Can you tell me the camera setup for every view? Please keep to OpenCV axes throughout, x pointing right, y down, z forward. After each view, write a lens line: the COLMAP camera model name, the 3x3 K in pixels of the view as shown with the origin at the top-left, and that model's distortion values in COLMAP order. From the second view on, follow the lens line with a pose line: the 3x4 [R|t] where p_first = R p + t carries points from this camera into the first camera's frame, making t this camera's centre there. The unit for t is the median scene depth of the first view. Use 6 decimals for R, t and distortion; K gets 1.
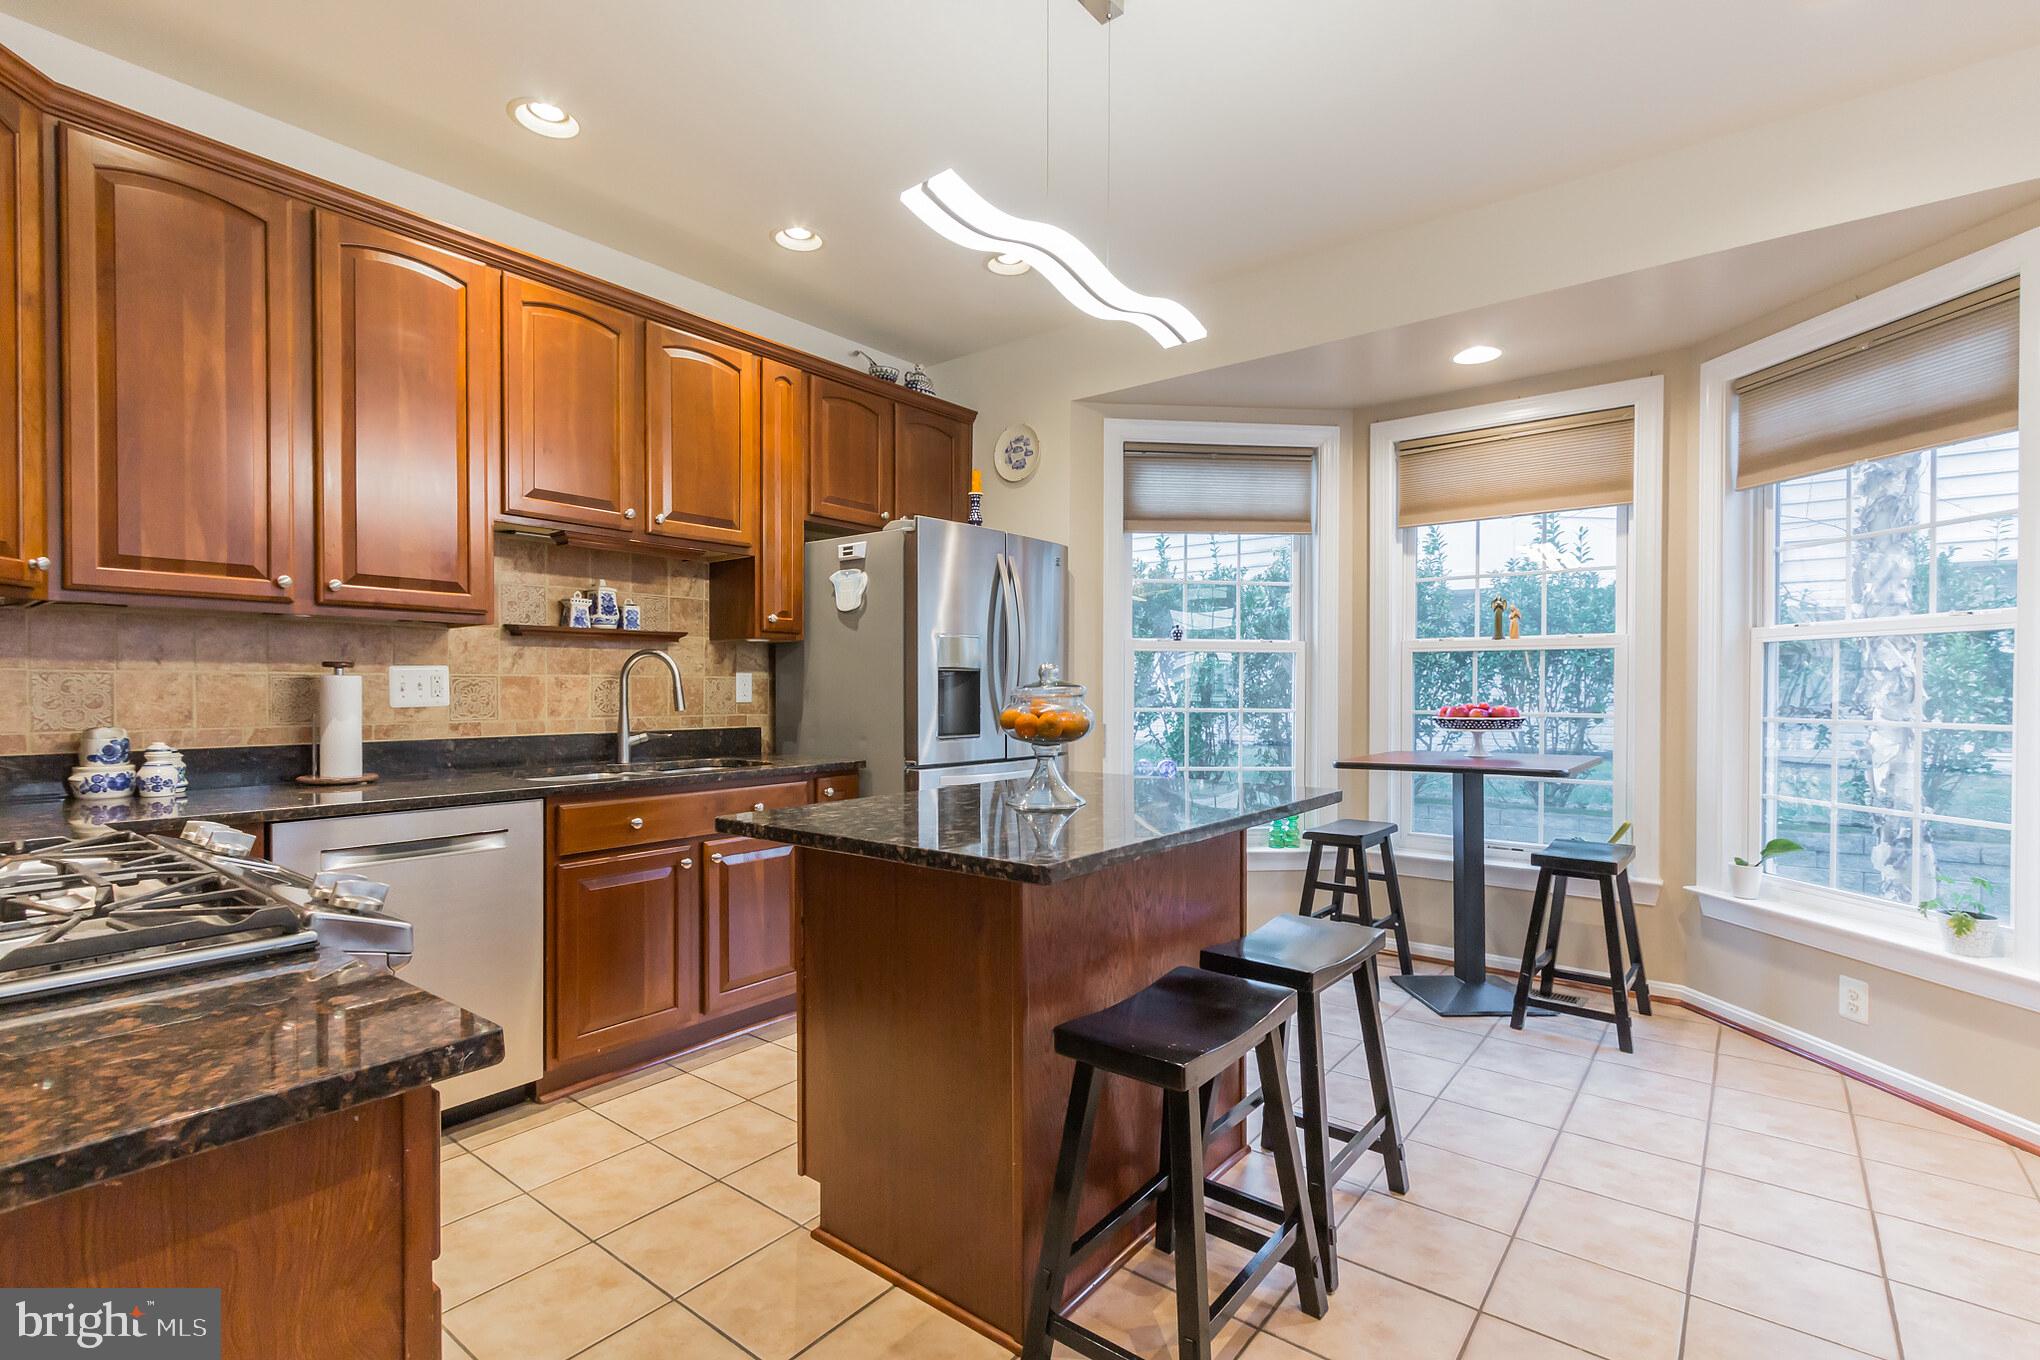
lens RADIAL K [[949.2, 0, 1020.3], [0, 949.2, 695.5], [0, 0, 1]] dist [0.005291, -0.001597]
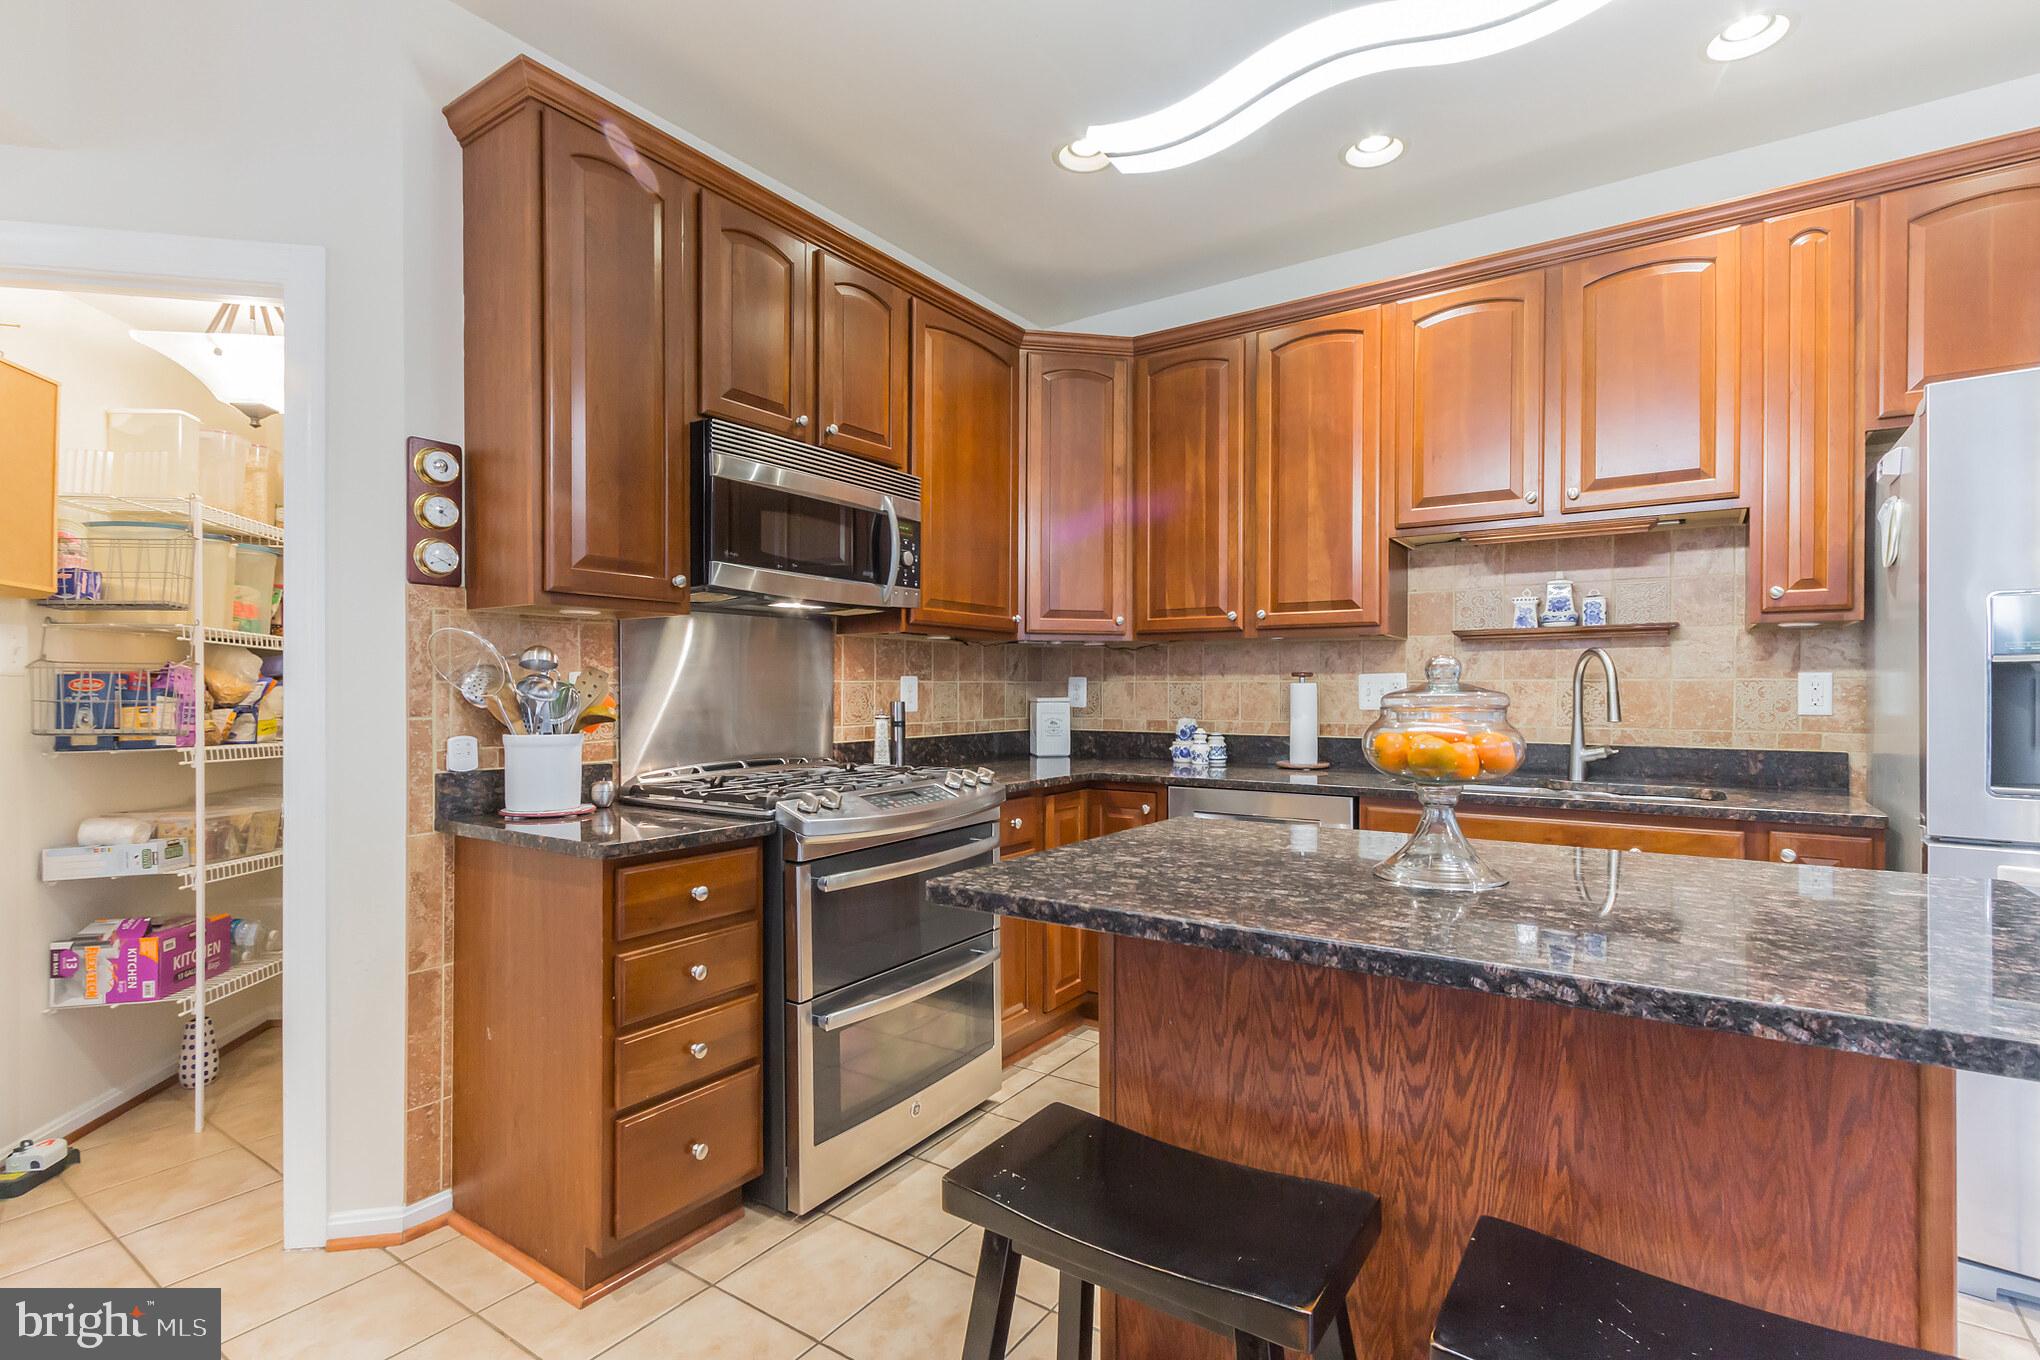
lens RADIAL K [[949.2, 0, 1036.8], [0, 949.2, 682.0], [0, 0, 1]] dist [0.005291, -0.001597]
pose [[0.051531, -0.011962, -0.998600, 0.433272], [-0.010996, 0.999861, -0.012544, -0.002062], [0.998611, 0.011627, 0.051393, 0.472191]]
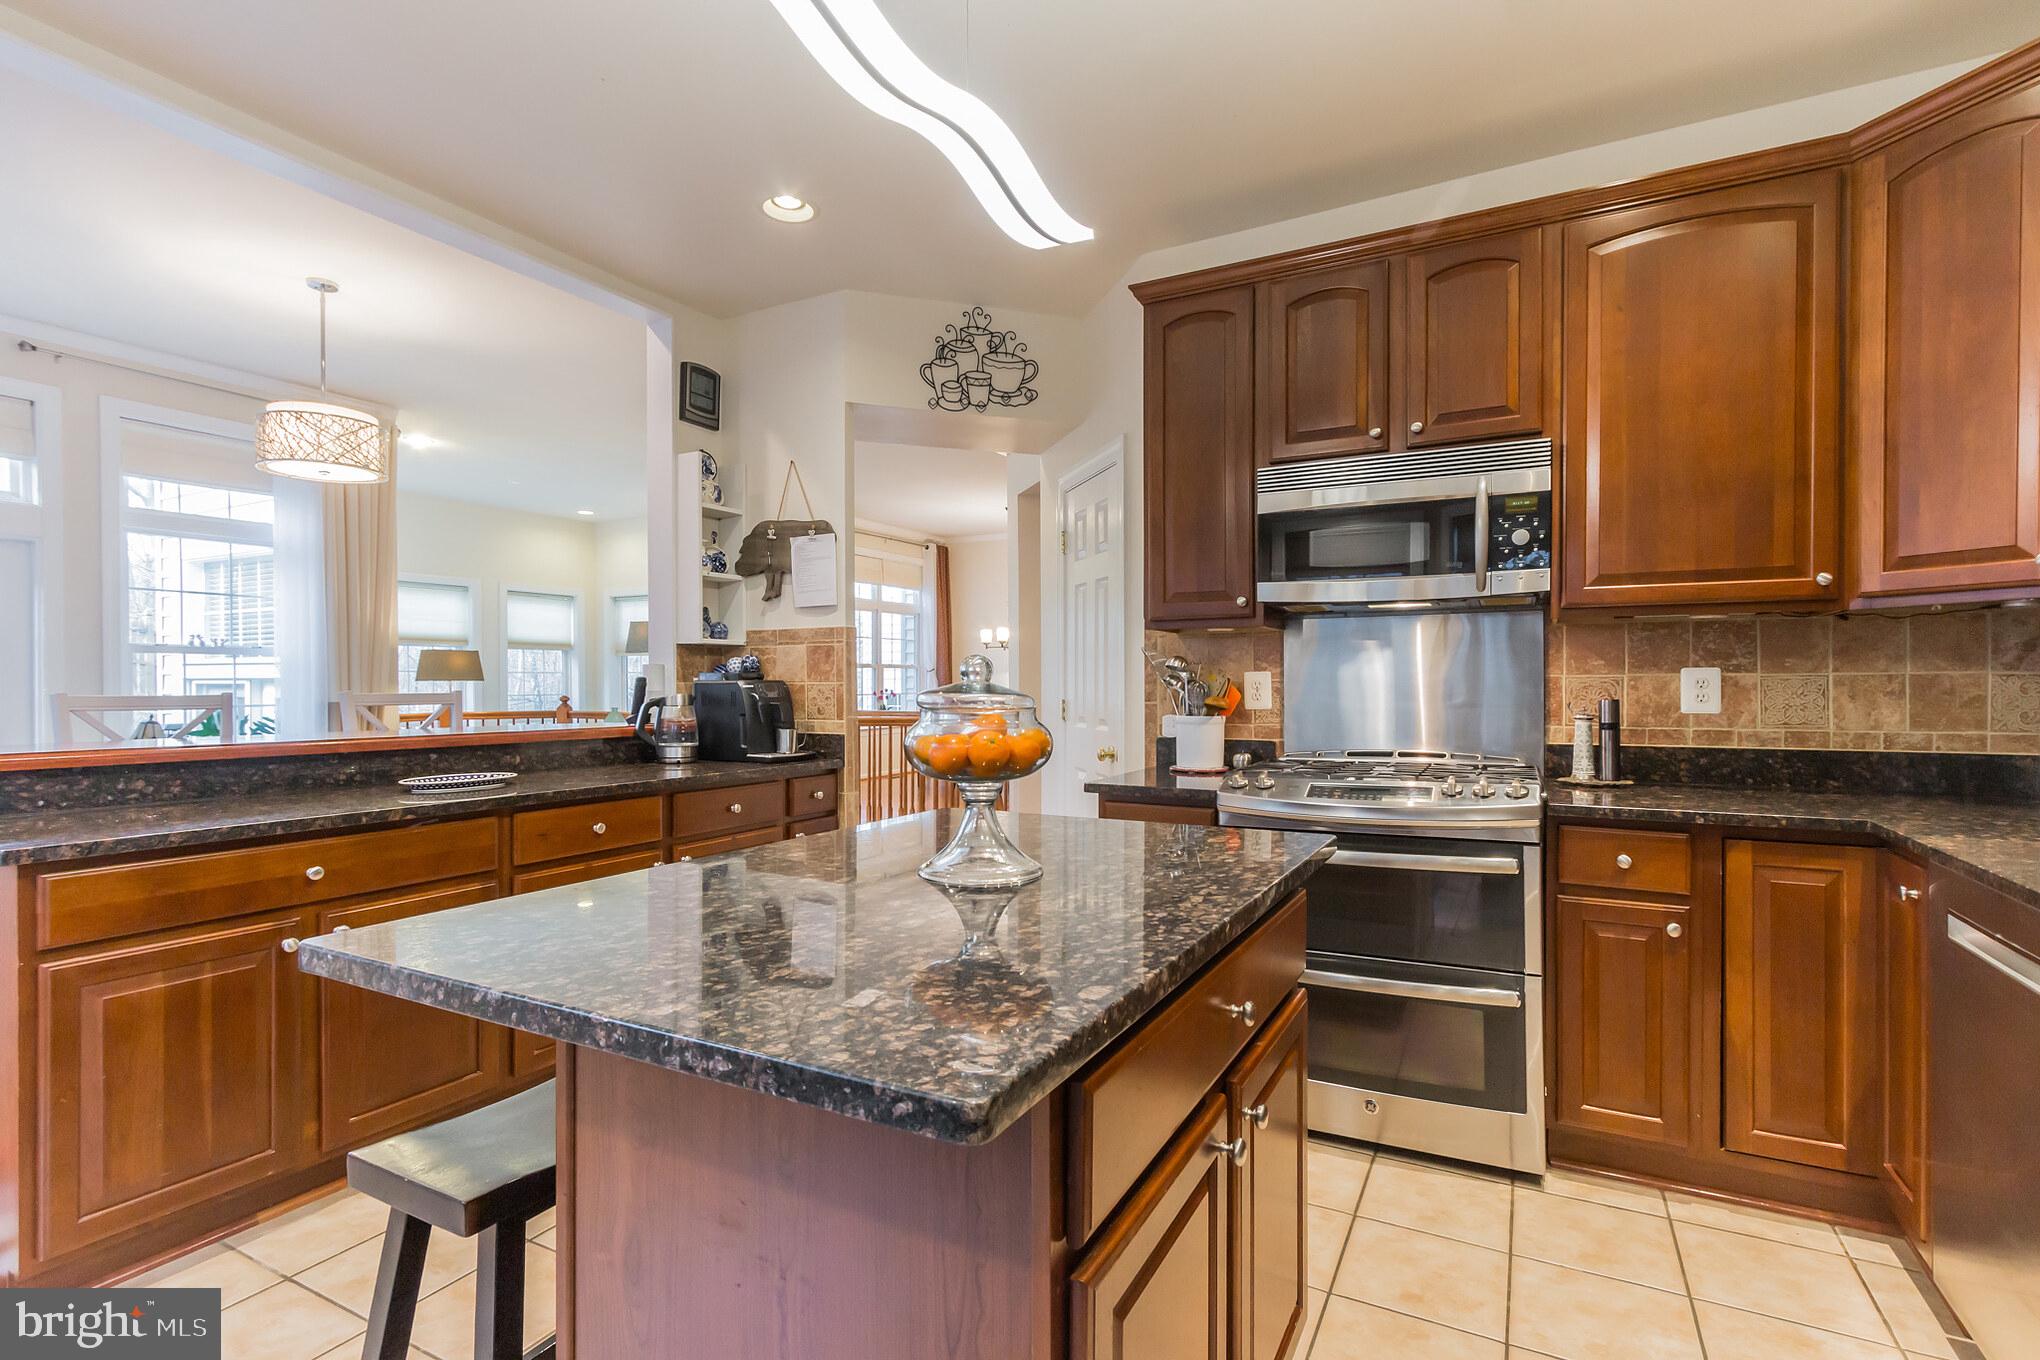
lens RADIAL K [[949.2, 0, 1026.5], [0, 949.2, 680.5], [0, 0, 1]] dist [0.005291, -0.001597]
pose [[-0.986511, -0.006521, -0.163563, 0.064918], [-0.007720, 0.999948, 0.006693, -0.010807], [0.163511, 0.007865, -0.986510, 1.119030]]
